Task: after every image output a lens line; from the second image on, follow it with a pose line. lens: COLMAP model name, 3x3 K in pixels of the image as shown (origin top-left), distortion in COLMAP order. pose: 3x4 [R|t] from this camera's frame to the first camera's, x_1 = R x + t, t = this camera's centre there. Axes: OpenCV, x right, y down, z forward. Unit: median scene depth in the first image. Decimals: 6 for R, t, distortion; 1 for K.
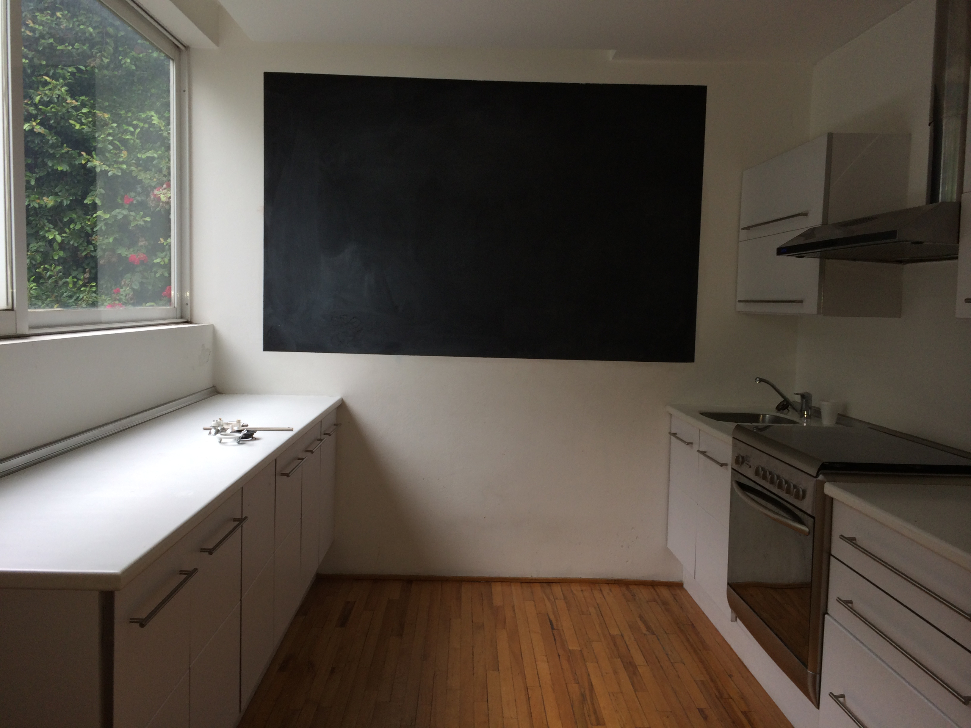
lens RADIAL K [[849.7, 0, 485.5], [0, 849.7, 364.0], [0, 0, 1]] dist [0.101521, -0.121360]
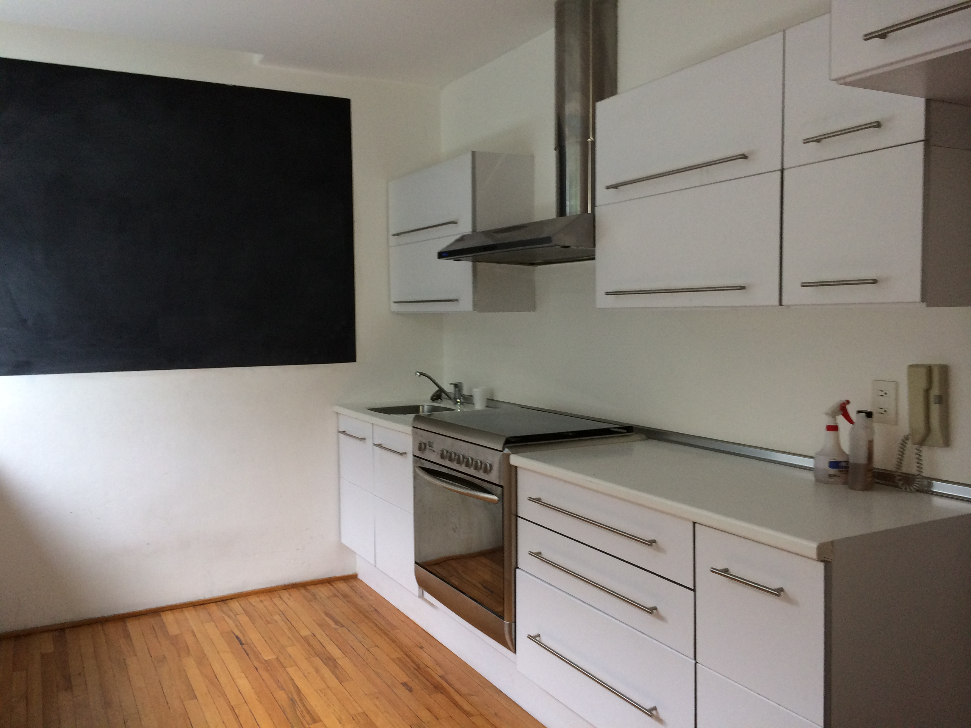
lens RADIAL K [[849.7, 0, 485.5], [0, 849.7, 364.0], [0, 0, 1]] dist [0.101521, -0.121360]
pose [[0.888727, -0.064787, 0.453836, -0.107241], [0.068630, 0.997610, 0.008017, 0.003800], [-0.453271, 0.024021, 0.891049, -0.002449]]
